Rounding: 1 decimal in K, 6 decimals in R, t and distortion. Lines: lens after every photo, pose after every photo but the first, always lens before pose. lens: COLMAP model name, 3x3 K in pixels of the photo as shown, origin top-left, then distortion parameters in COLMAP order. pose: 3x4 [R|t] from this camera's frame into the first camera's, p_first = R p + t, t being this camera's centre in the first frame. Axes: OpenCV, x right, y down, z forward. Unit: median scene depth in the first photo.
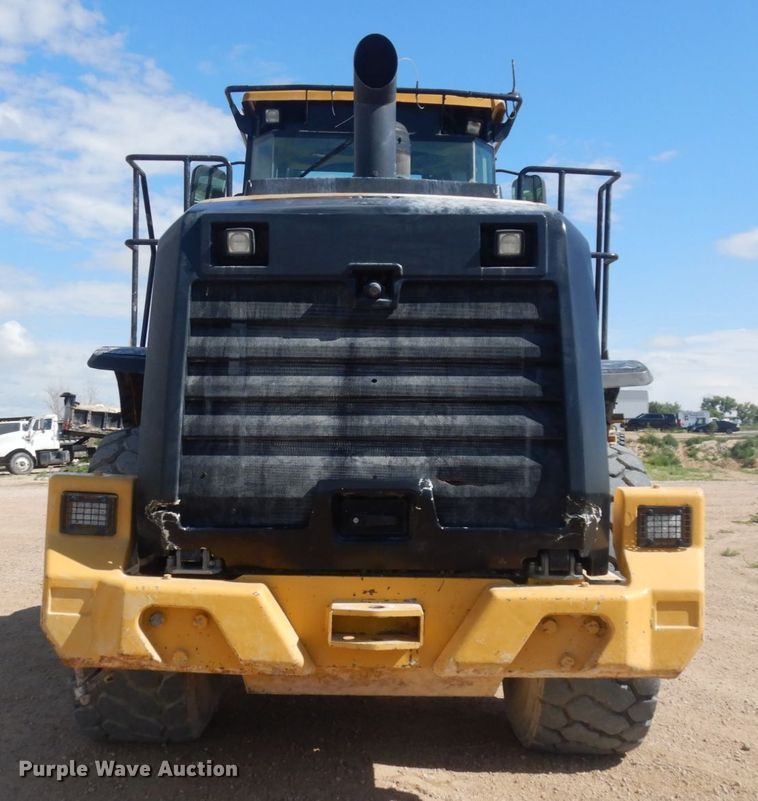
lens RADIAL K [[1118.4, 0, 377.8], [0, 1118.4, 405.7], [0, 0, 1]] dist [0.049693, 0.000000]
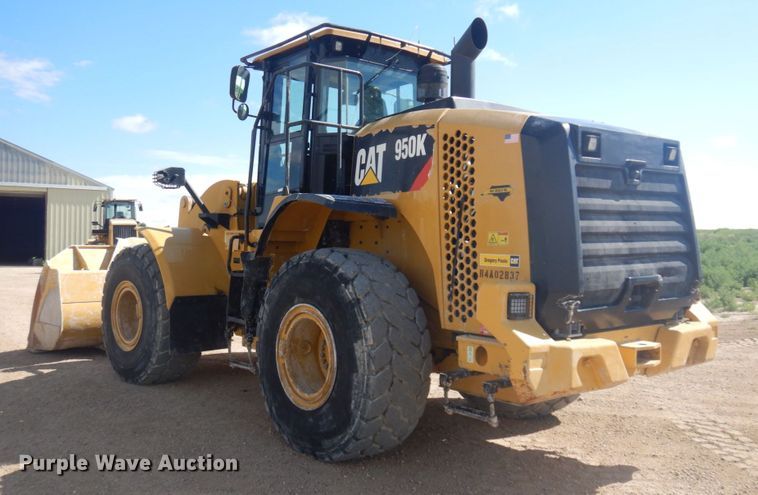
lens RADIAL K [[679.2, 0, 356.4], [0, 679.2, 224.5], [0, 0, 1]] dist [-0.006042, -0.007608]
pose [[0.797387, -0.000394, 0.603469, -1.052696], [-0.002881, 0.999986, 0.004458, -0.024180], [-0.603462, -0.005293, 0.797374, 0.379322]]
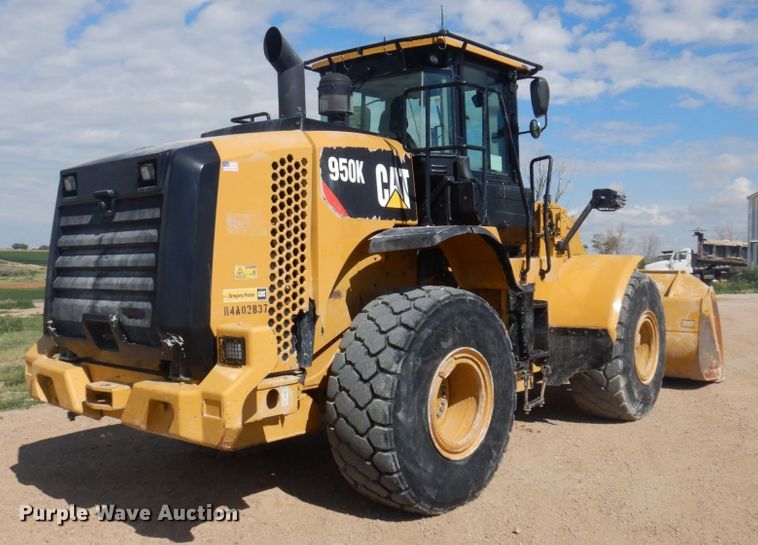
lens RADIAL K [[808.8, 0, 380.5], [0, 808.8, 266.6], [0, 0, 1]] dist [-0.072679, 0.000000]
pose [[0.750339, -0.008222, -0.661002, 1.151945], [0.029503, 0.999343, 0.021060, -0.022069], [0.660395, -0.035304, 0.750088, 0.338039]]
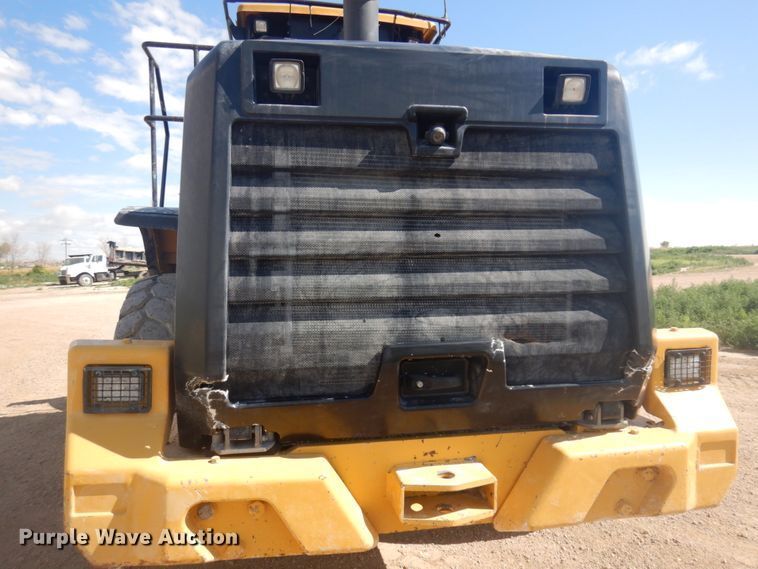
lens RADIAL K [[549.5, 0, 380.0], [0, 549.5, 285.8], [0, 0, 1]] dist [0.007835, -0.000918]
pose [[0.983303, -0.027408, 0.179898, -0.133609], [0.013873, 0.997006, 0.076070, -0.015837], [-0.181445, -0.072304, 0.980739, 0.557082]]
